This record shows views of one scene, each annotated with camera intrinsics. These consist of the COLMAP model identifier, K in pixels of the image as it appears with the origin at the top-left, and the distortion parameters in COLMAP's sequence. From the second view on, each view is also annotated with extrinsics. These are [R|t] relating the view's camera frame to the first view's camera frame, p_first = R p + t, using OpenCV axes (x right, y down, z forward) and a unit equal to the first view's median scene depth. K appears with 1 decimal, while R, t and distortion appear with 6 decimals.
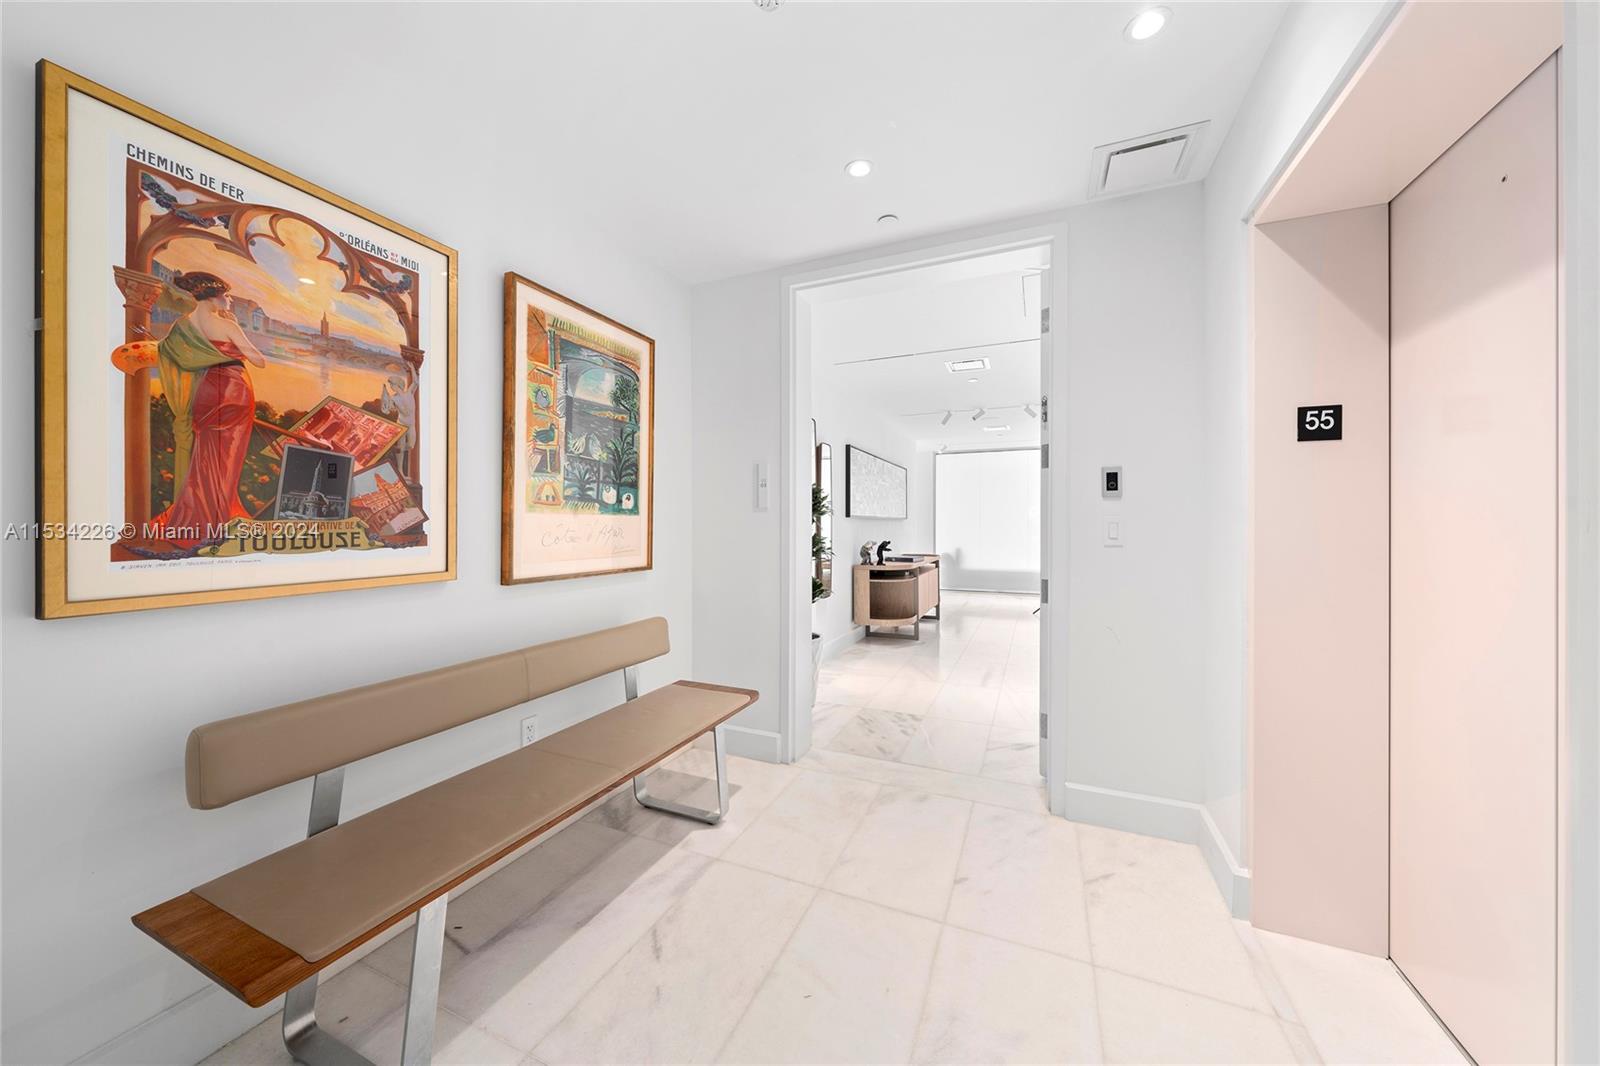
lens RADIAL K [[549.6, 0, 806.5], [0, 549.6, 526.2], [0, 0, 1]] dist [-0.002937, -0.000144]
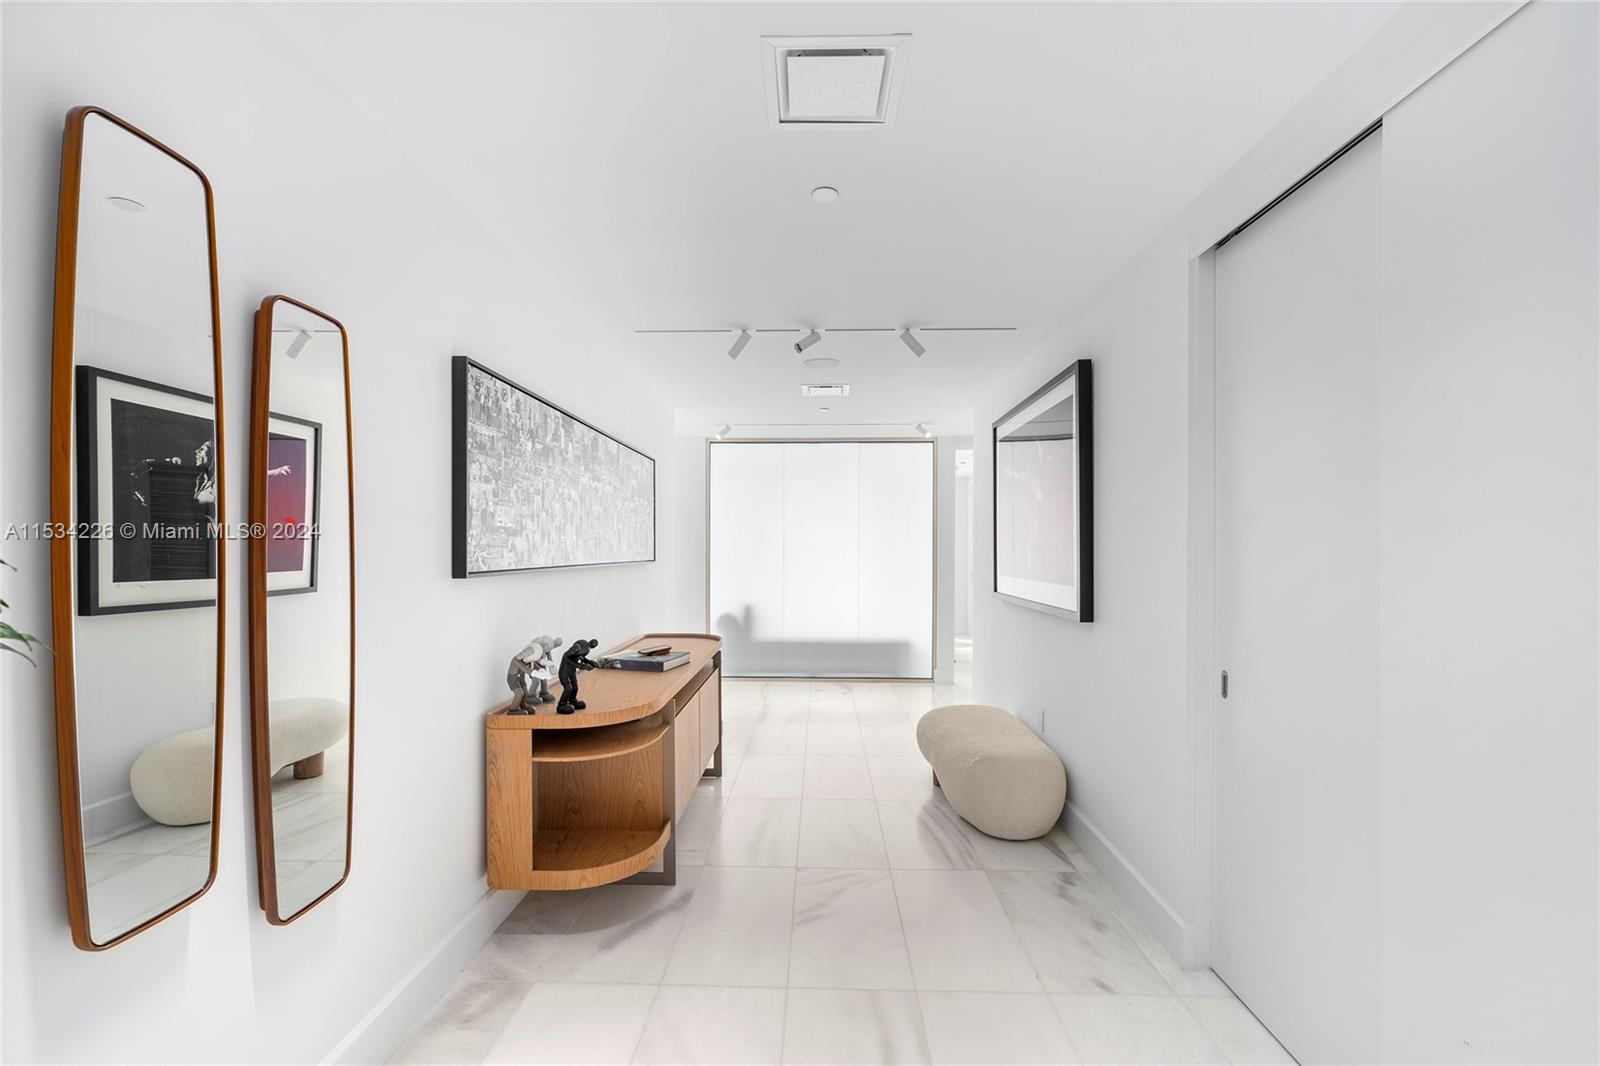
lens RADIAL K [[666.4, 0, 809.6], [0, 666.4, 543.9], [0, 0, 1]] dist [-0.000719, 0.000816]
pose [[0.925625, 0.000668, 0.378441, 0.113452], [0.002976, 0.999955, -0.009043, -0.030824], [-0.378430, 0.009497, 0.925581, 0.529095]]
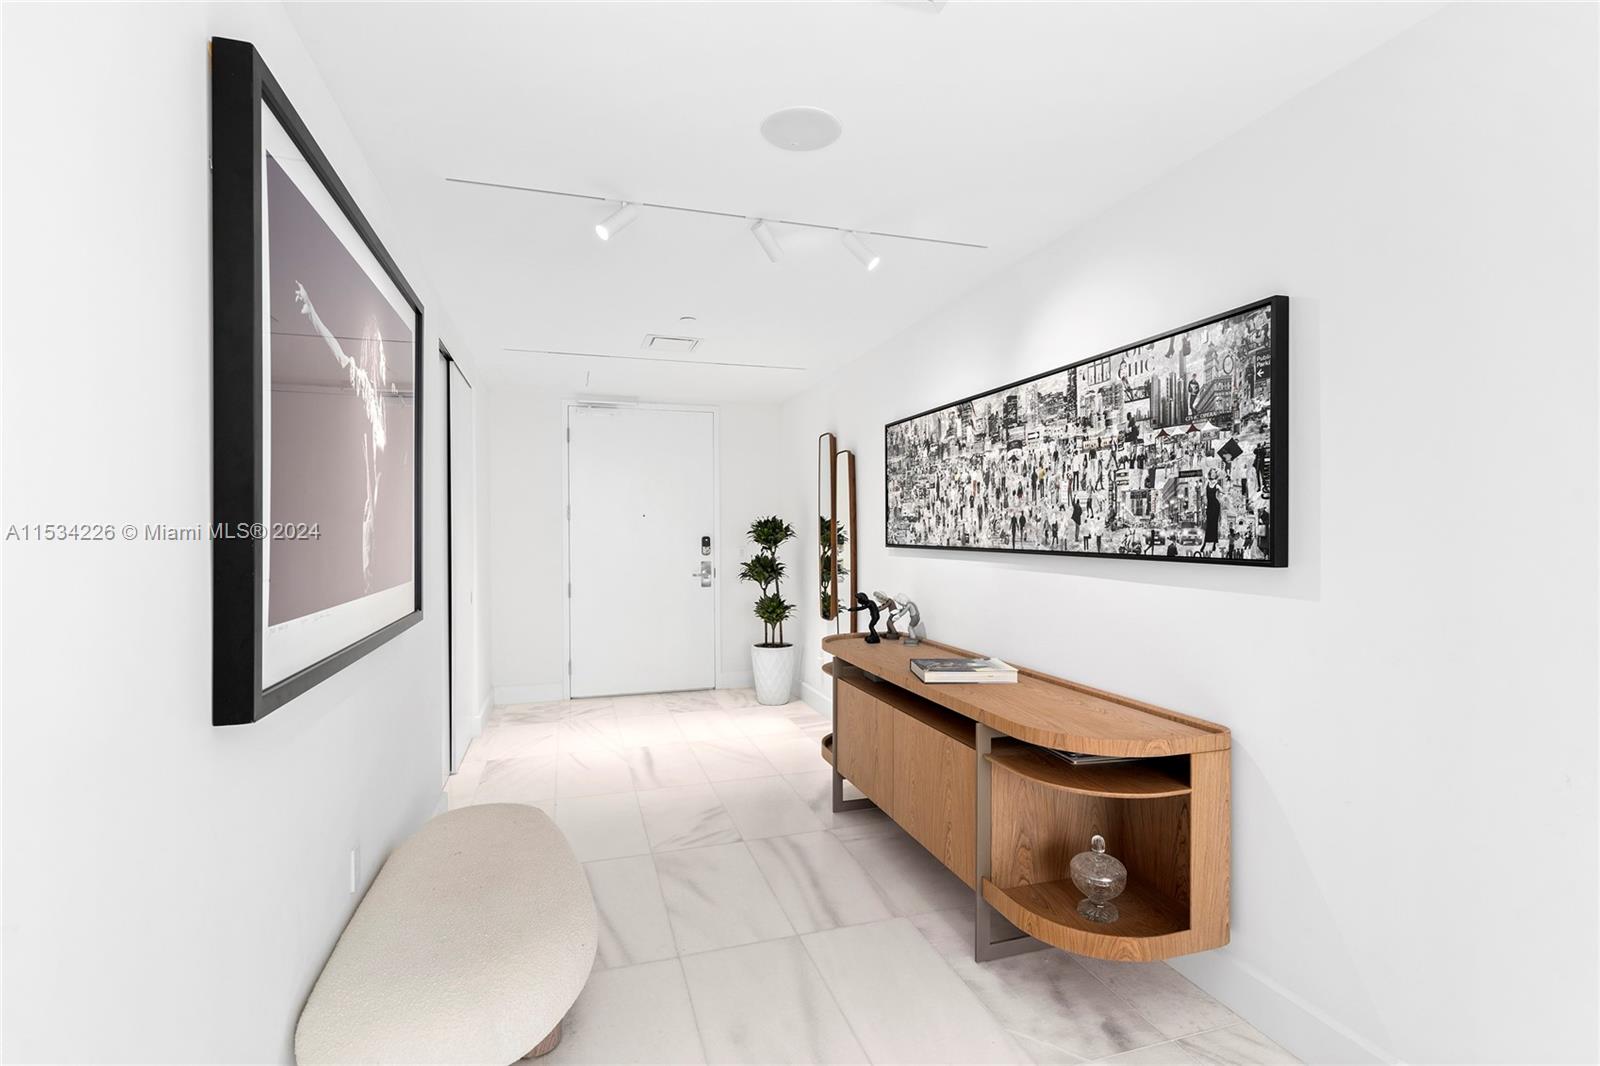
lens RADIAL K [[722.7, 0, 796.9], [0, 722.7, 534.8], [0, 0, 1]] dist [0.000678, 0.000985]
pose [[-0.752911, 0.004622, -0.658106, 0.617295], [0.000282, 0.999978, 0.006701, -0.032994], [0.658122, 0.004860, -0.752896, 1.422328]]
